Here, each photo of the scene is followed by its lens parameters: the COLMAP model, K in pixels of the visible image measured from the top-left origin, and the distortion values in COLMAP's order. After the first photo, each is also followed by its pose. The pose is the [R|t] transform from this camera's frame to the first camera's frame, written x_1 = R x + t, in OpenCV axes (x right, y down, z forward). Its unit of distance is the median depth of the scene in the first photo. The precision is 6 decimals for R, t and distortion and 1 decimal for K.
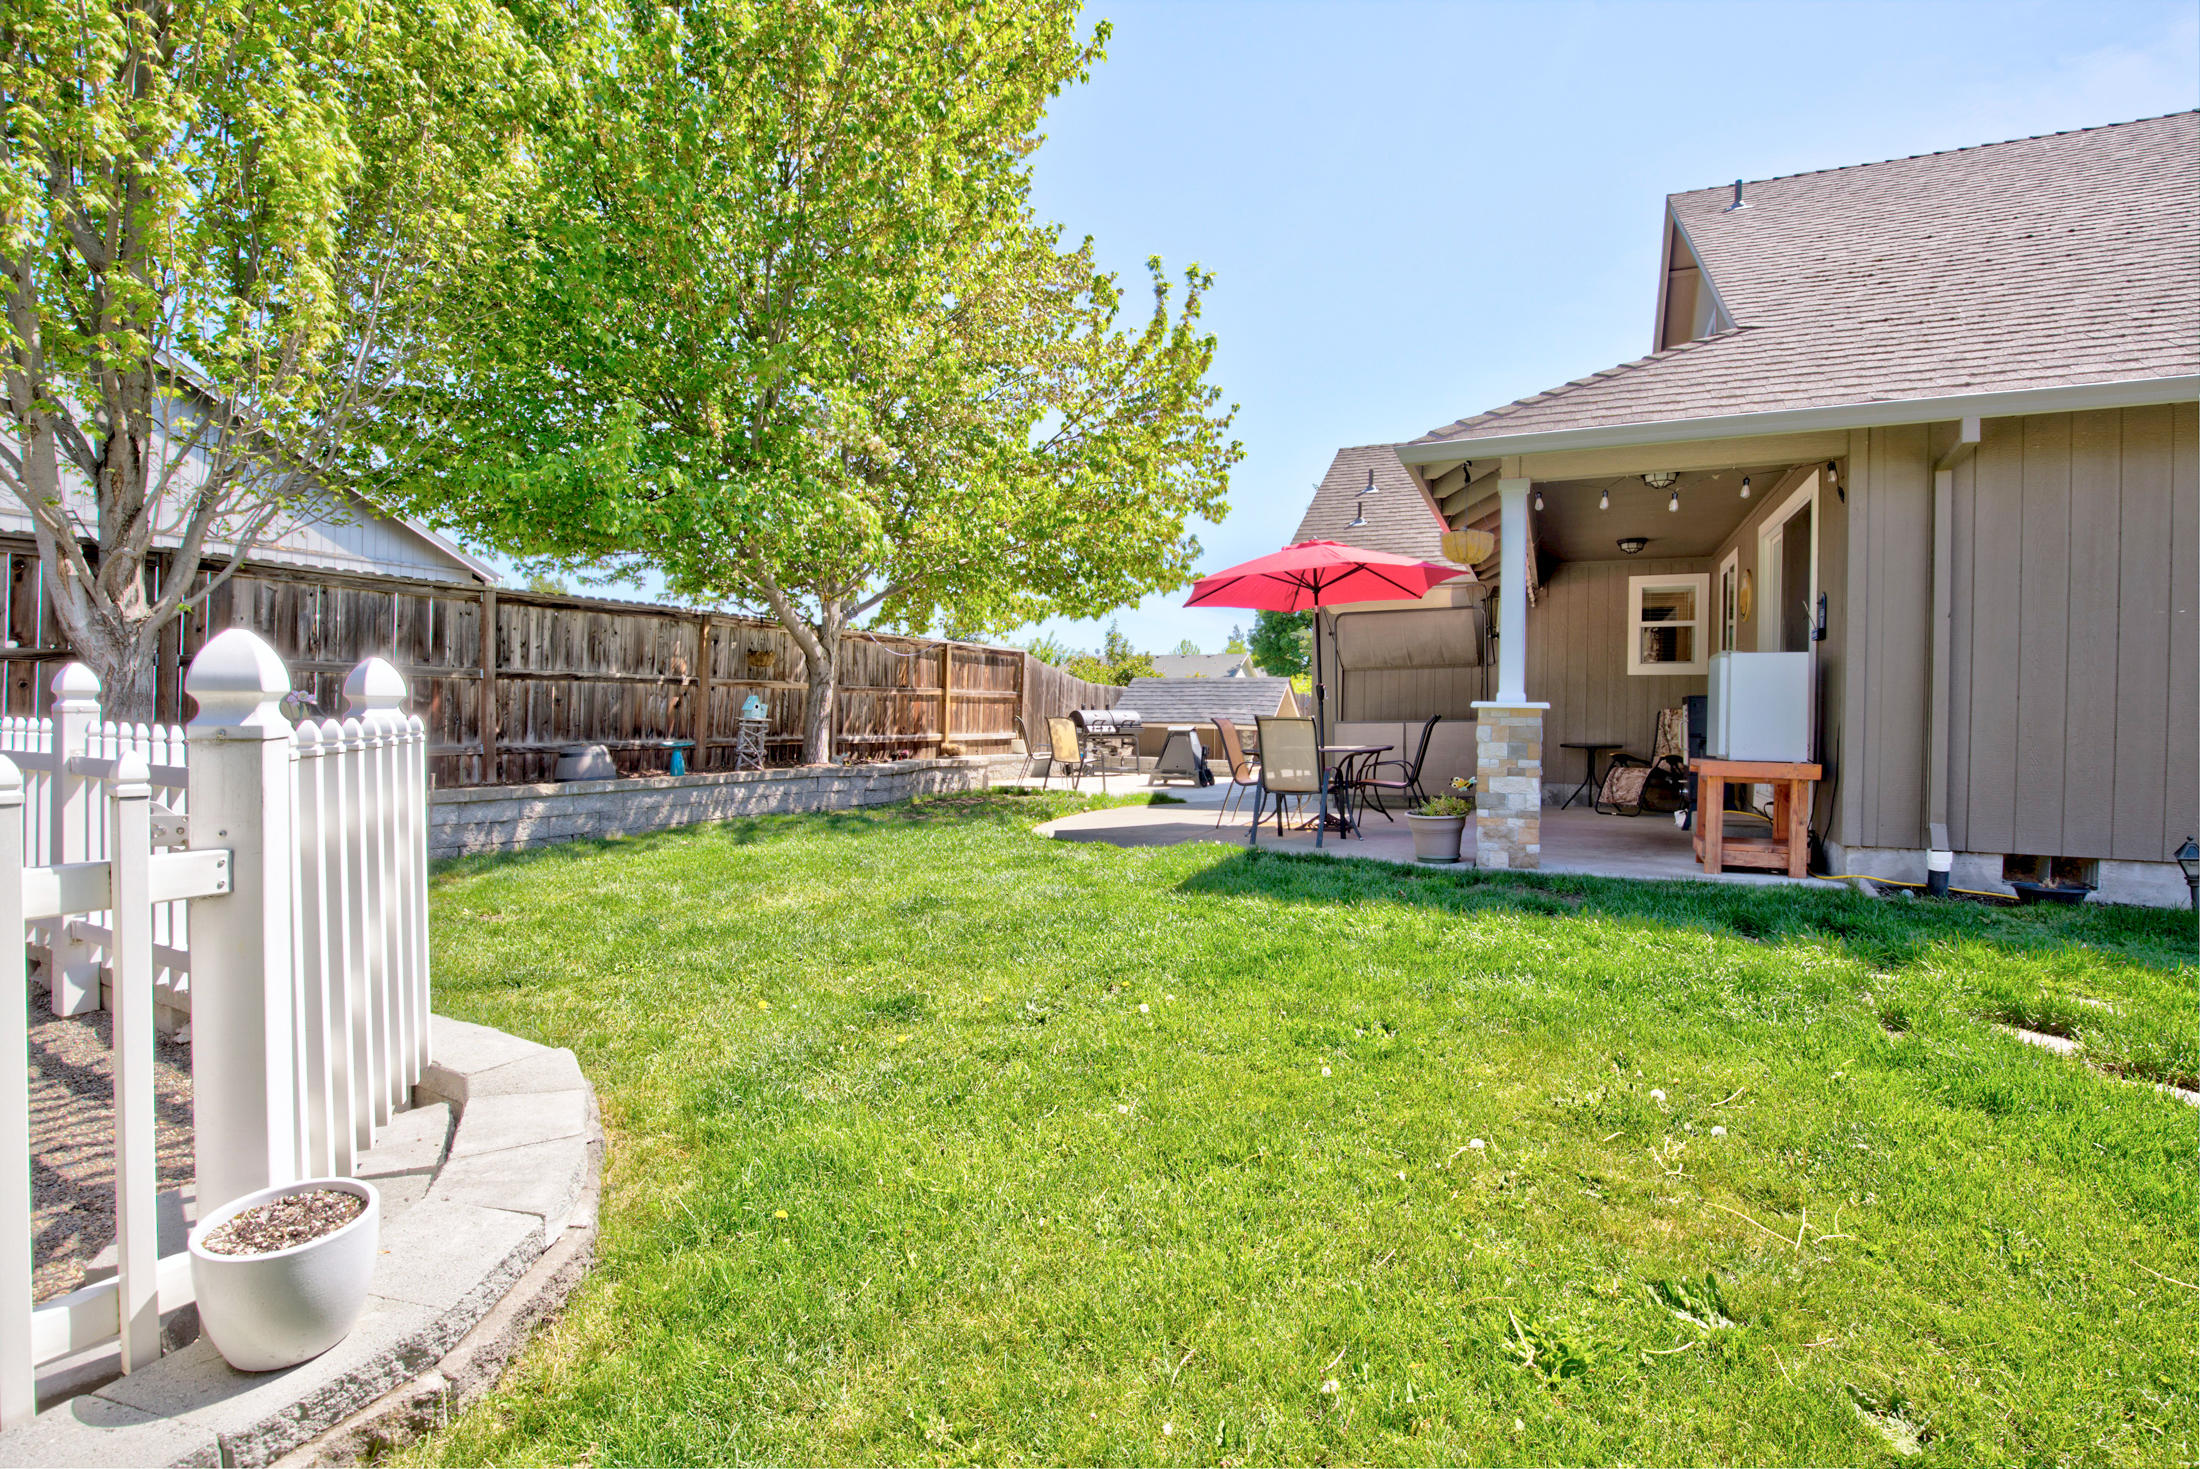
lens RADIAL K [[1012.3, 0, 1102.3], [0, 1012.3, 757.2], [0, 0, 1]] dist [-0.001137, -0.000239]
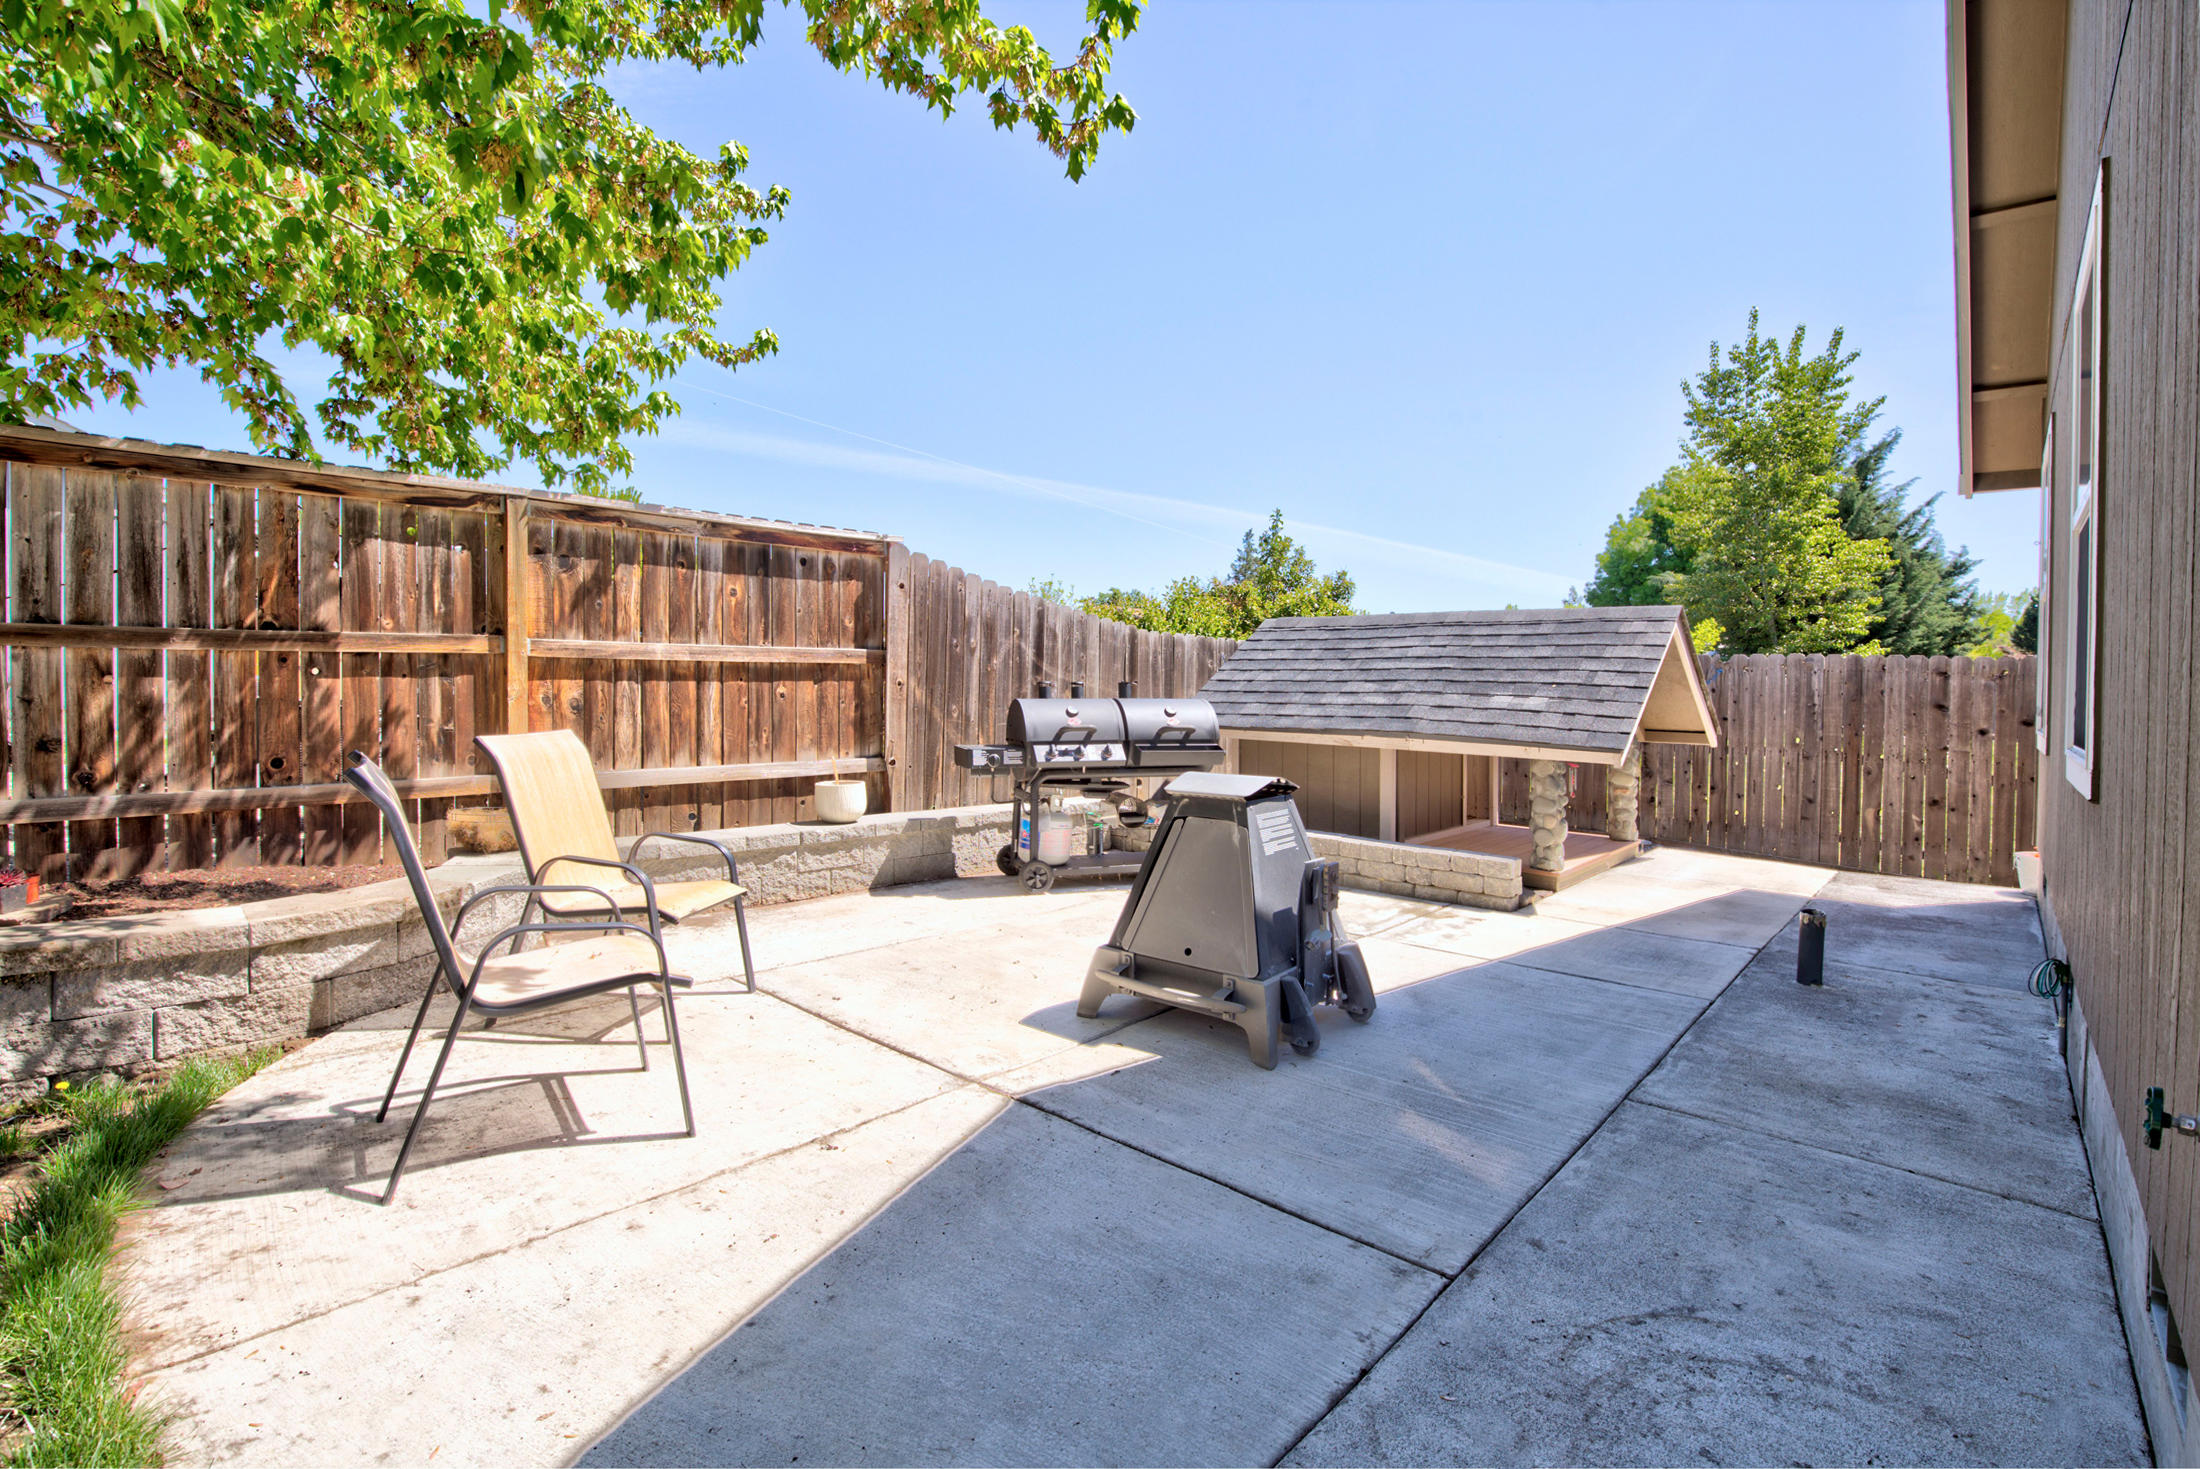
lens RADIAL K [[976.3, 0, 1096.0], [0, 976.3, 705.1], [0, 0, 1]] dist [0.012343, 0.000044]
pose [[0.941249, 0.010172, -0.337560, 0.116222], [-0.018707, 0.999582, -0.022041, -0.037785], [0.337195, 0.027061, 0.941046, 0.695840]]
